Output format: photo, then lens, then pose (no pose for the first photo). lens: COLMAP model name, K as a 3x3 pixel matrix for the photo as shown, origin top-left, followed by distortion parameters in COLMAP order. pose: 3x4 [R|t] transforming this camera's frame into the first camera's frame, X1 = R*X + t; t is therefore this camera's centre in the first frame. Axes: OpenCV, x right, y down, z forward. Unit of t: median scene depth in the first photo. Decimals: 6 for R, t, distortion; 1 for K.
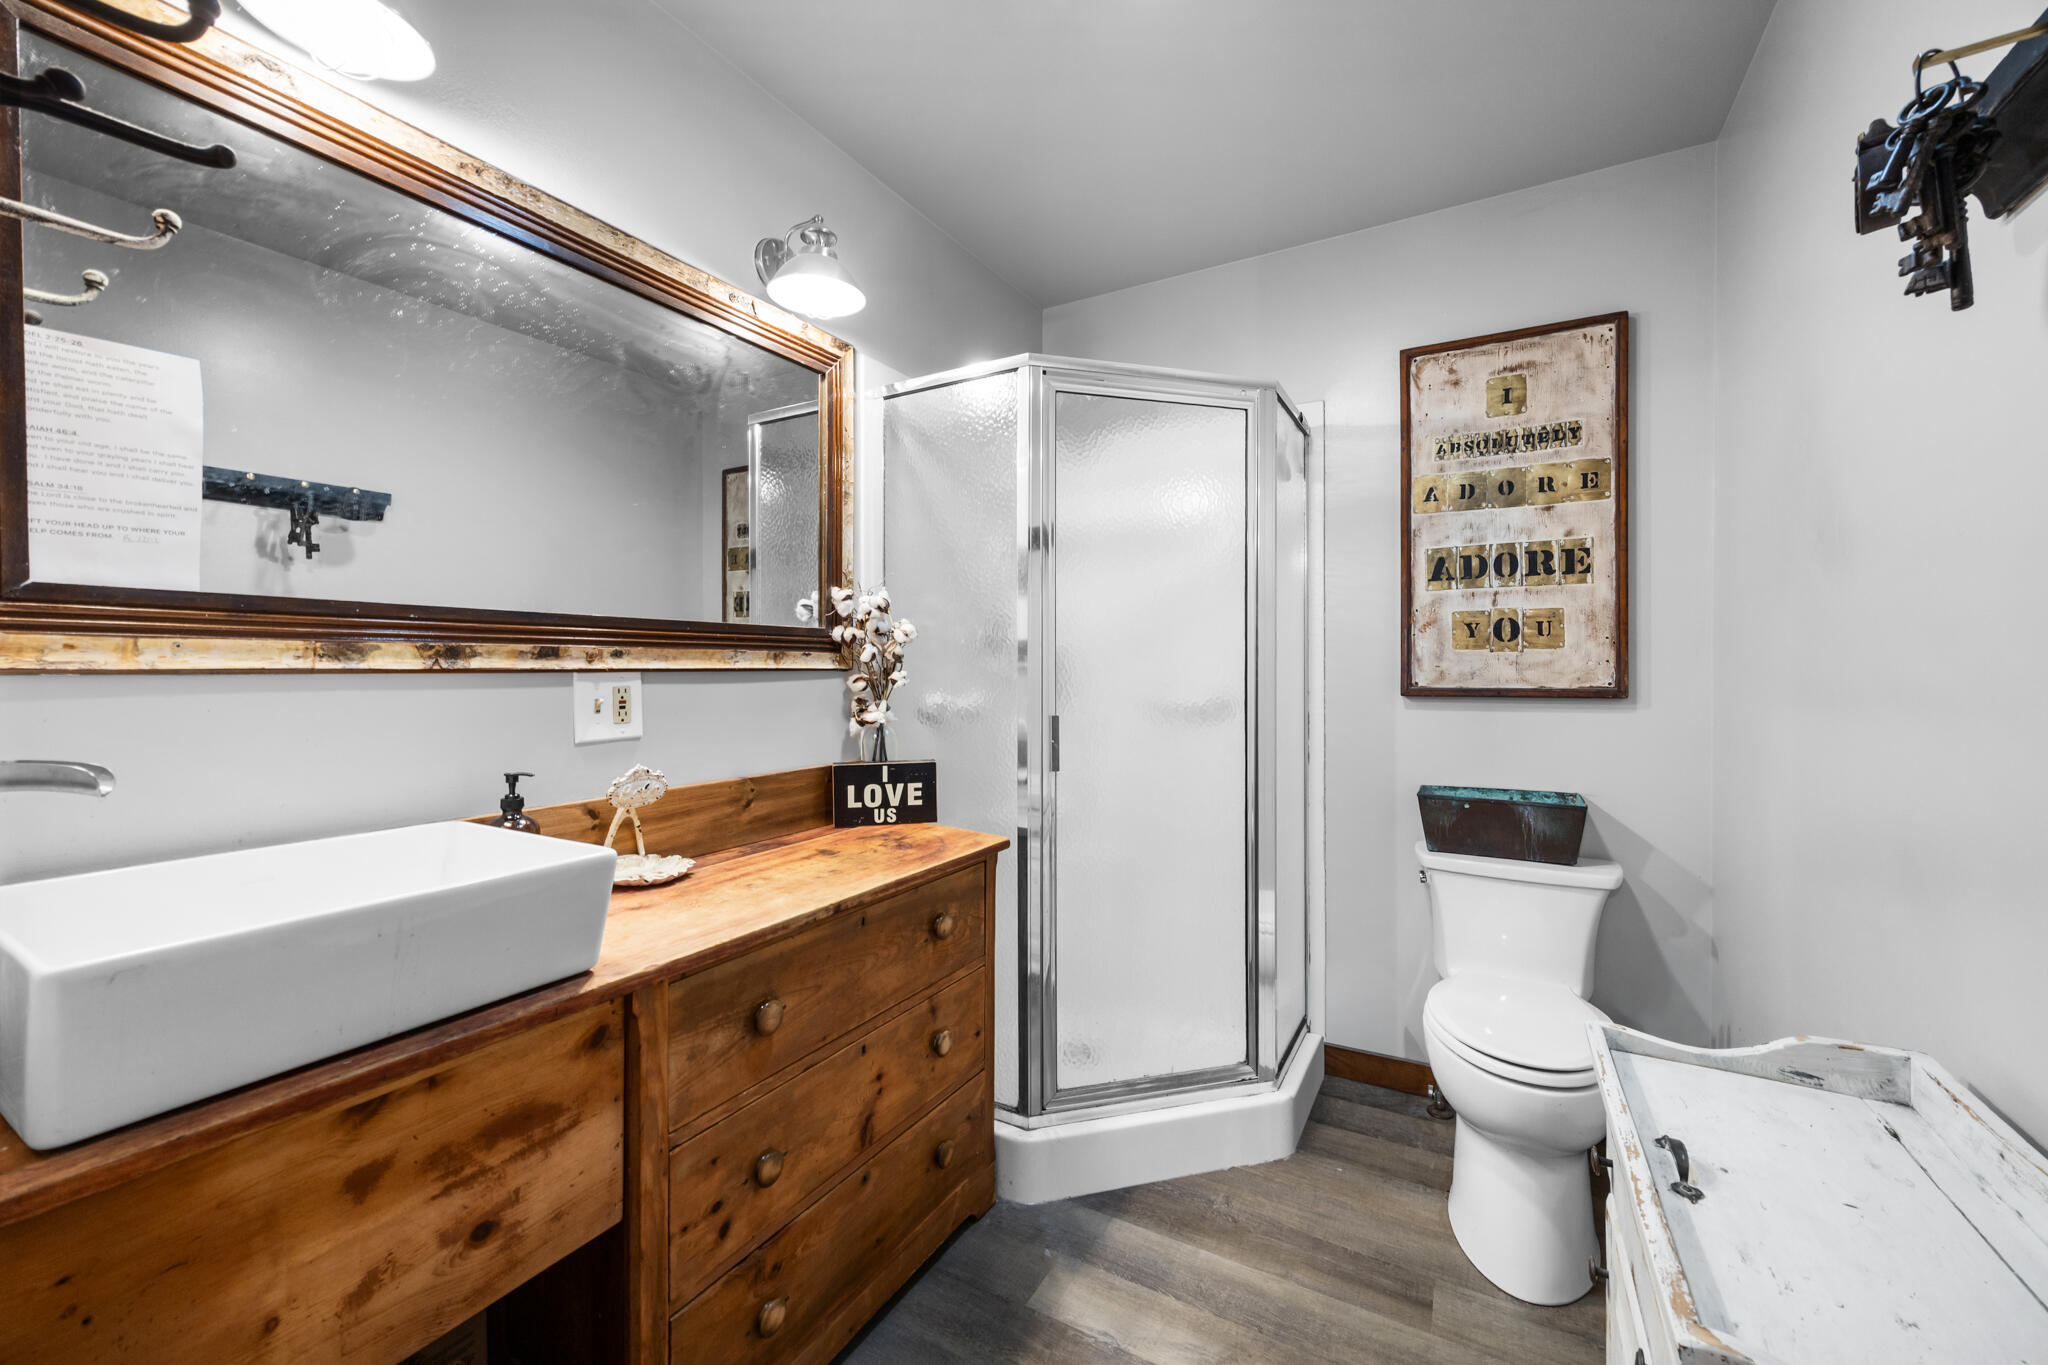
lens RADIAL K [[795.2, 0, 1028.1], [0, 795.2, 673.3], [0, 0, 1]] dist [0.002900, -0.000145]
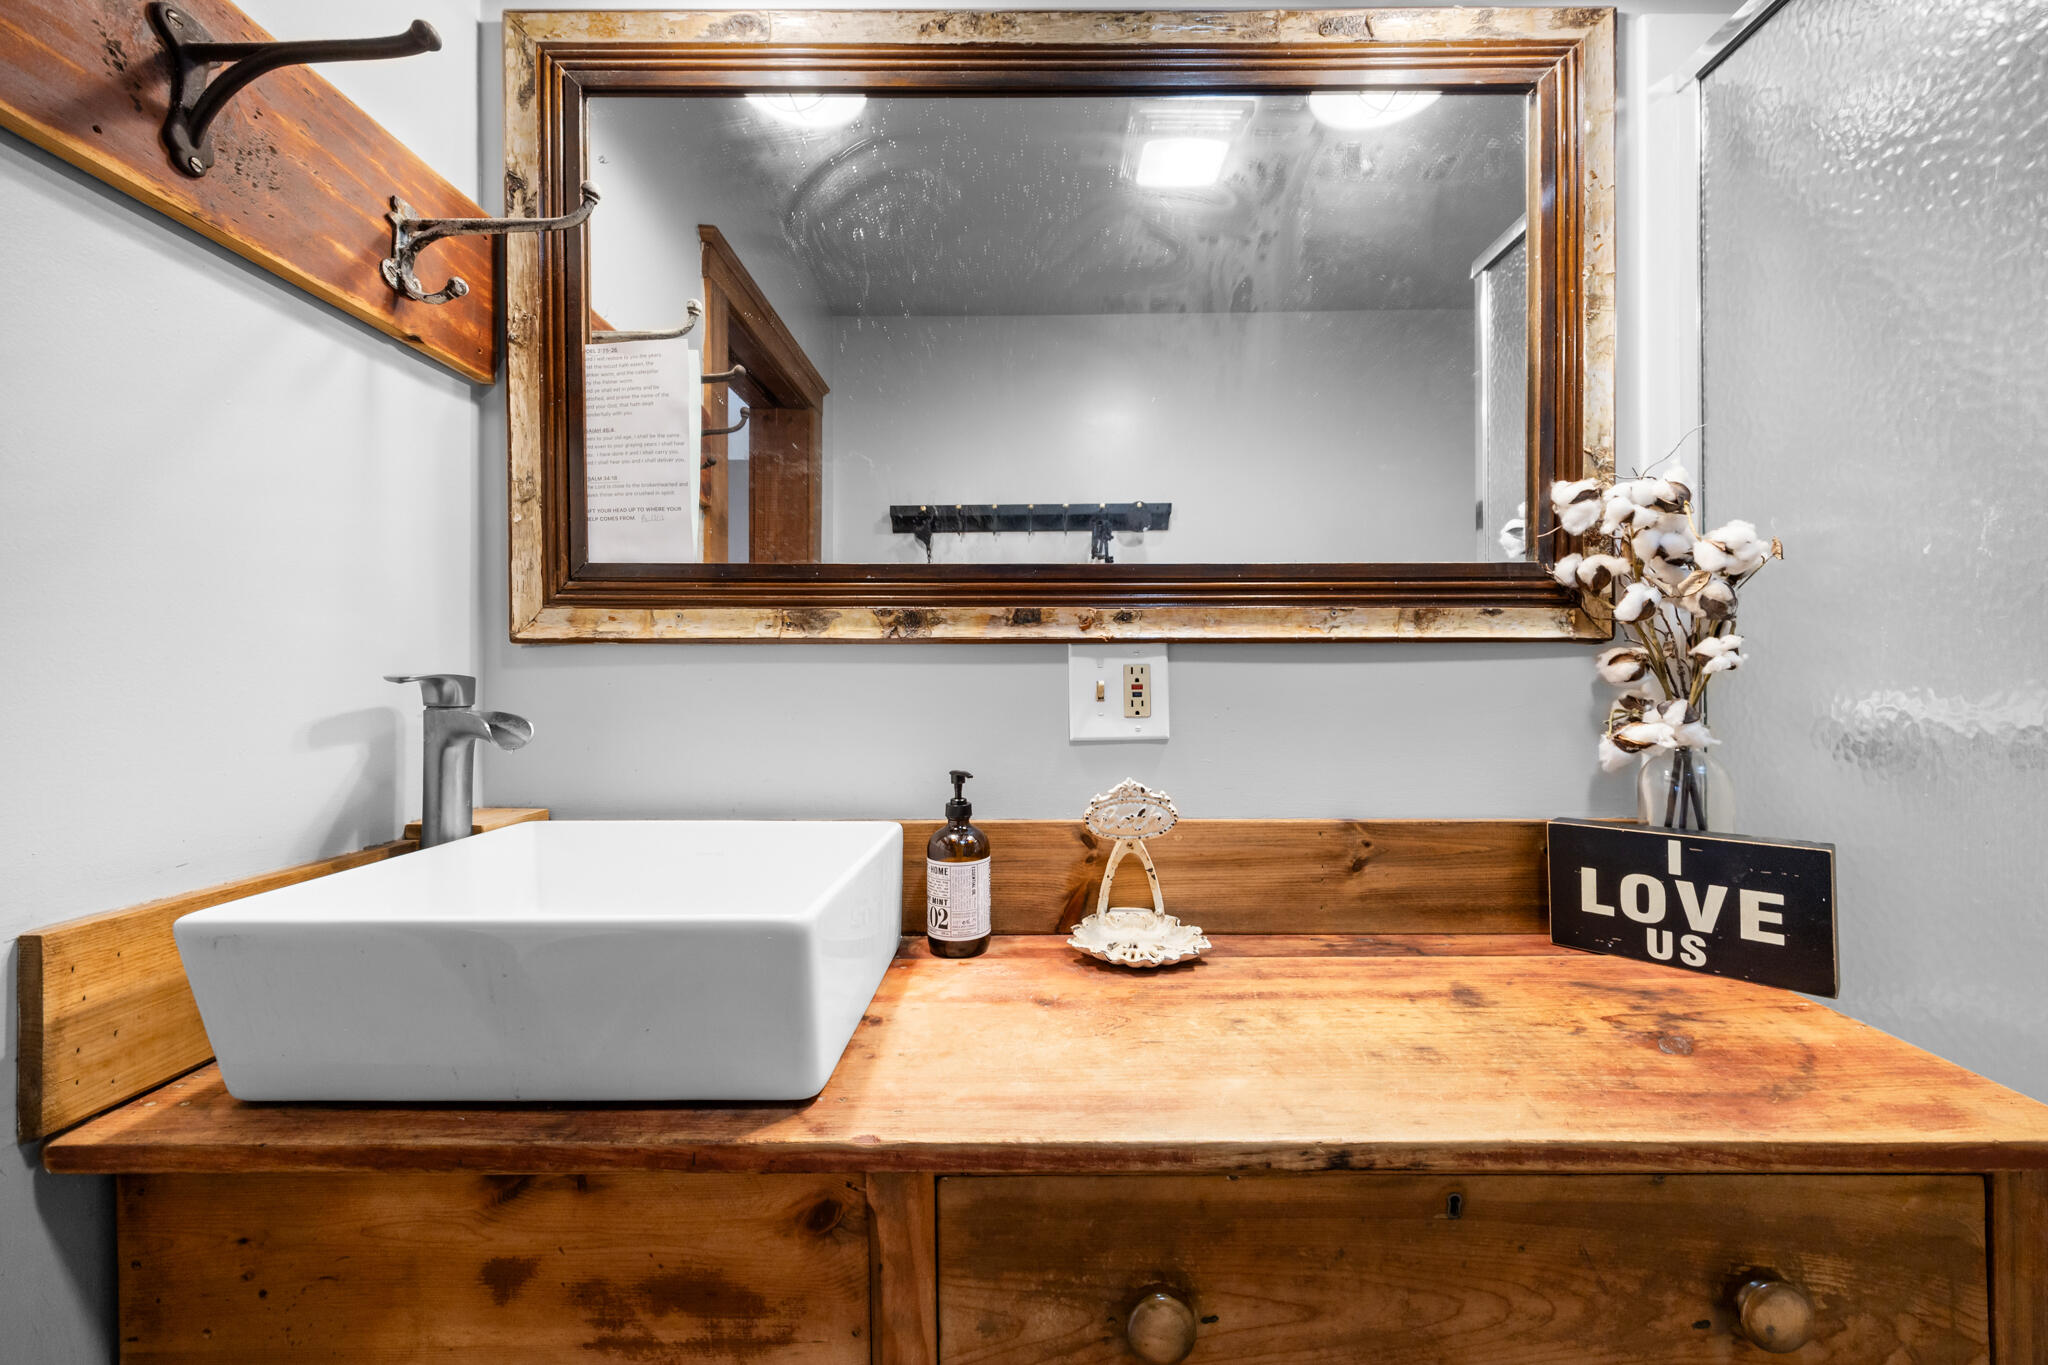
lens RADIAL K [[795.2, 0, 1025.6], [0, 795.2, 679.0], [0, 0, 1]] dist [0.002900, -0.000145]
pose [[0.499342, -0.004929, -0.866391, 0.044626], [-0.003898, 0.999961, -0.007935, 0.035038], [0.866396, 0.007339, 0.499304, 0.561202]]
